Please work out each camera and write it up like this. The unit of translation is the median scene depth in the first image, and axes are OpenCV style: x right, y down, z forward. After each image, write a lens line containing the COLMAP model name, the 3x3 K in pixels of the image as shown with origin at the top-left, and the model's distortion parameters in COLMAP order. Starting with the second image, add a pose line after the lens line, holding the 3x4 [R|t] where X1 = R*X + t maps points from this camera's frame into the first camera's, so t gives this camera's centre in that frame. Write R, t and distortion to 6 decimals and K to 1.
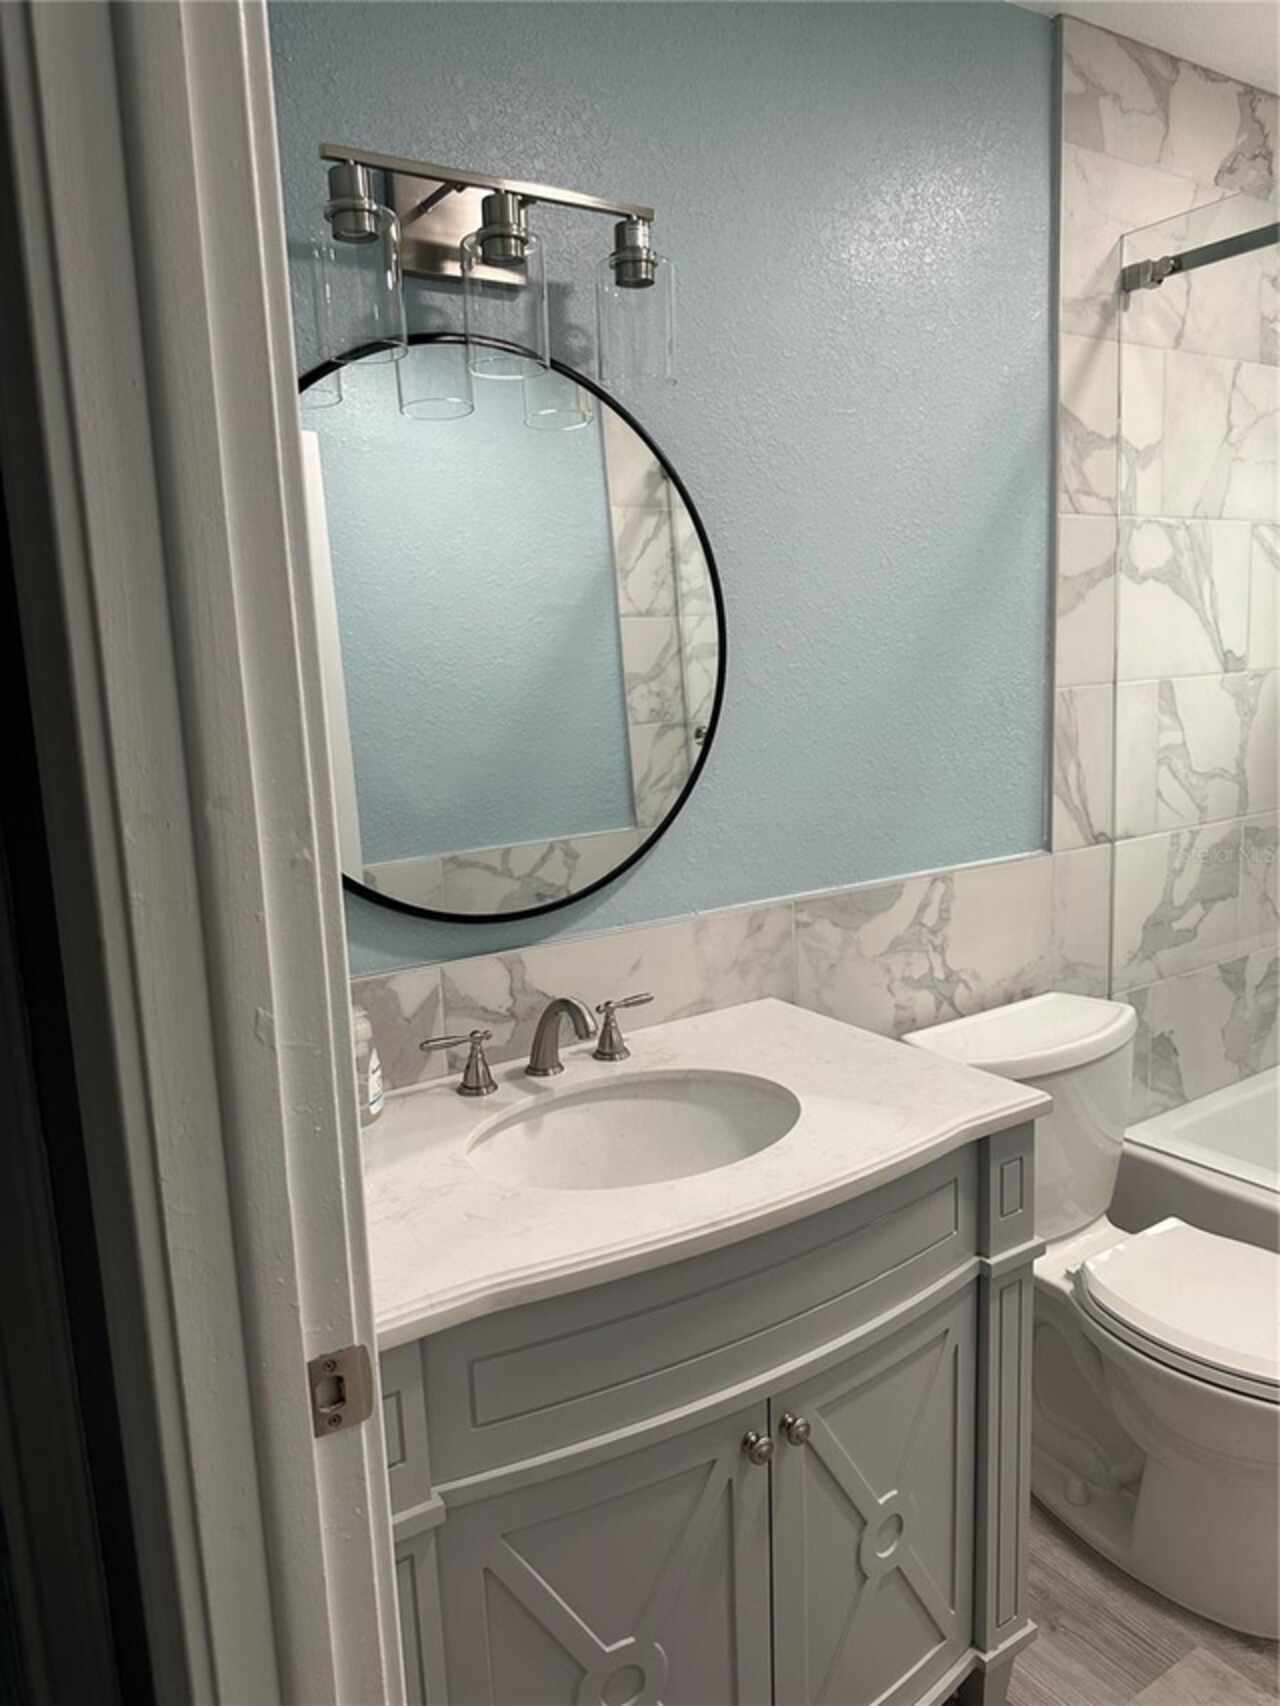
lens RADIAL K [[1199.2, 0, 633.1], [0, 1199.2, 859.4], [0, 0, 1]] dist [0.124635, -0.193577]
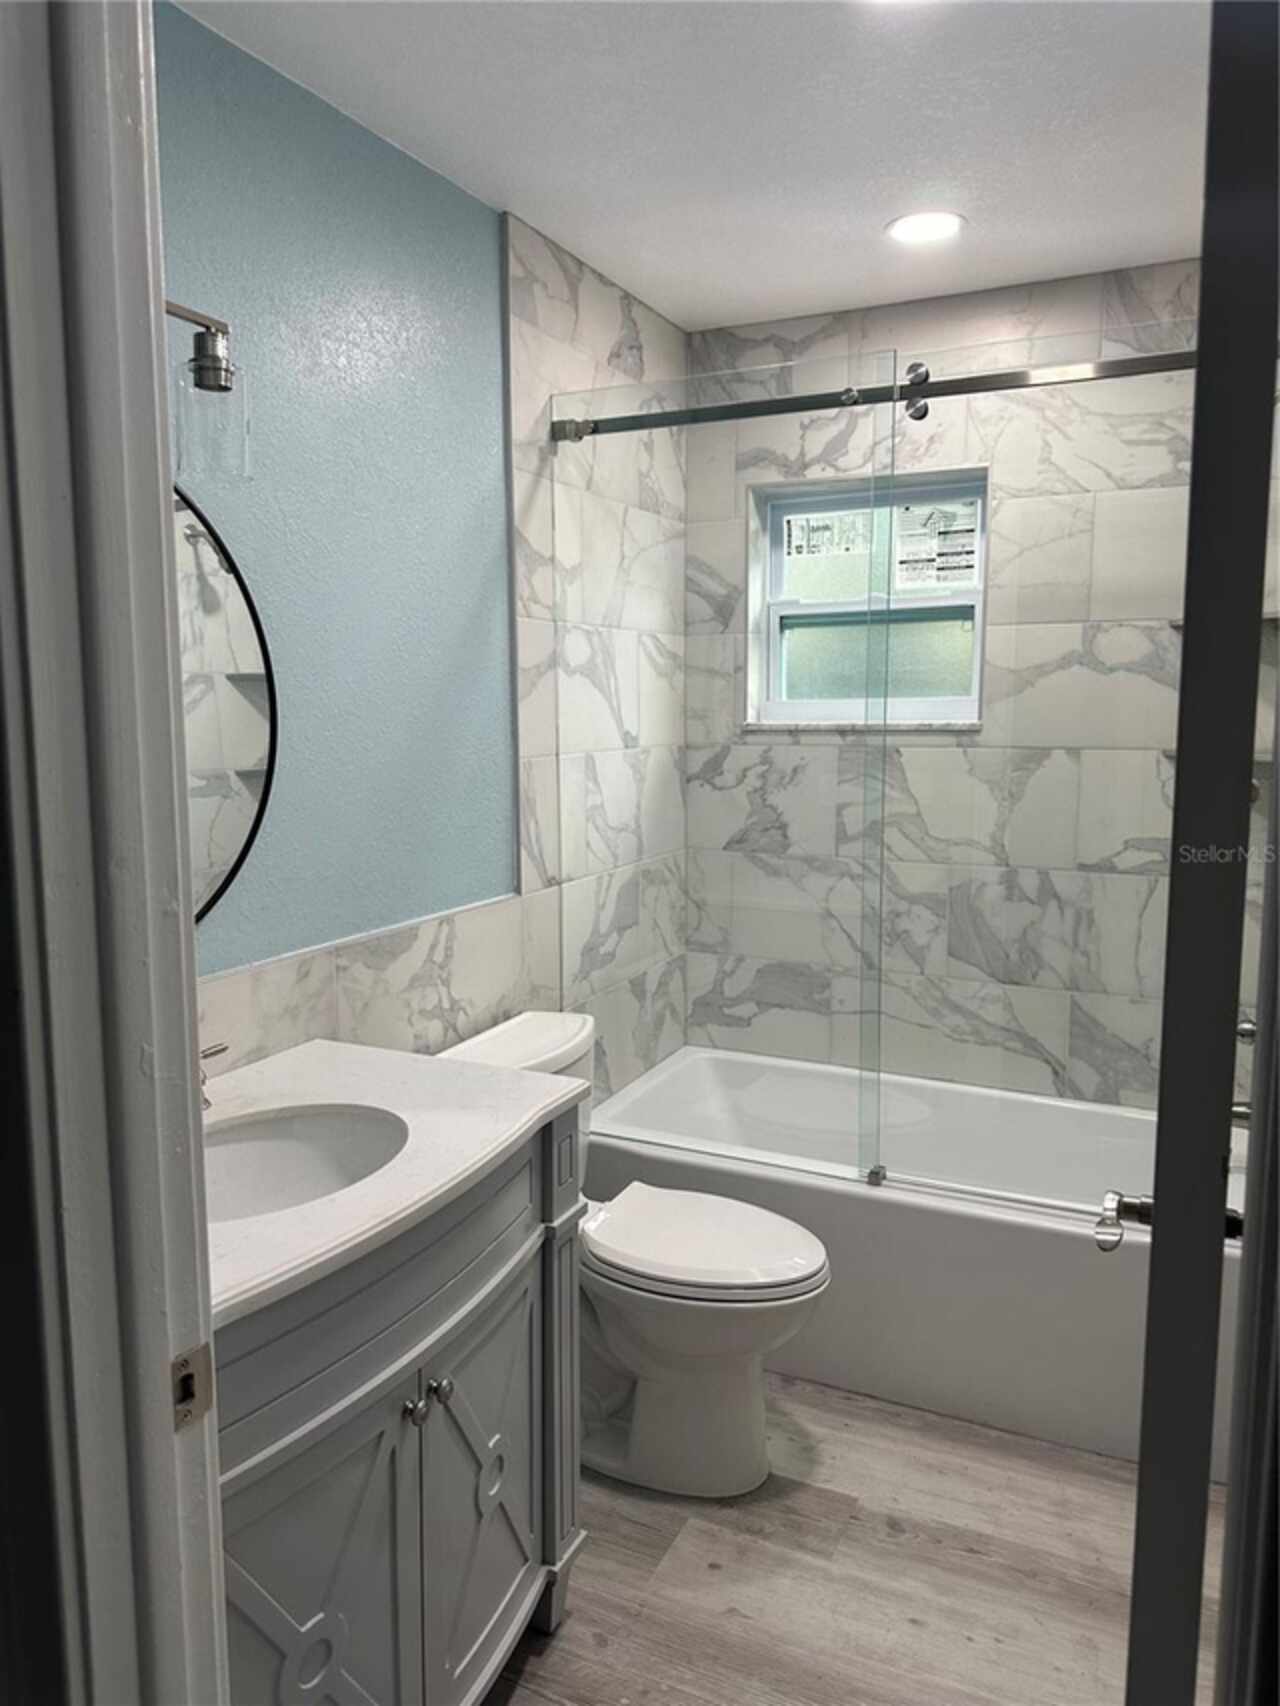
lens RADIAL K [[1210.9, 0, 622.3], [0, 1210.9, 855.7], [0, 0, 1]] dist [0.135211, -0.198202]
pose [[0.858148, -0.024317, 0.512826, -0.192889], [0.048846, 0.998214, -0.034405, 0.001952], [-0.511073, 0.054574, 0.857803, -0.083819]]
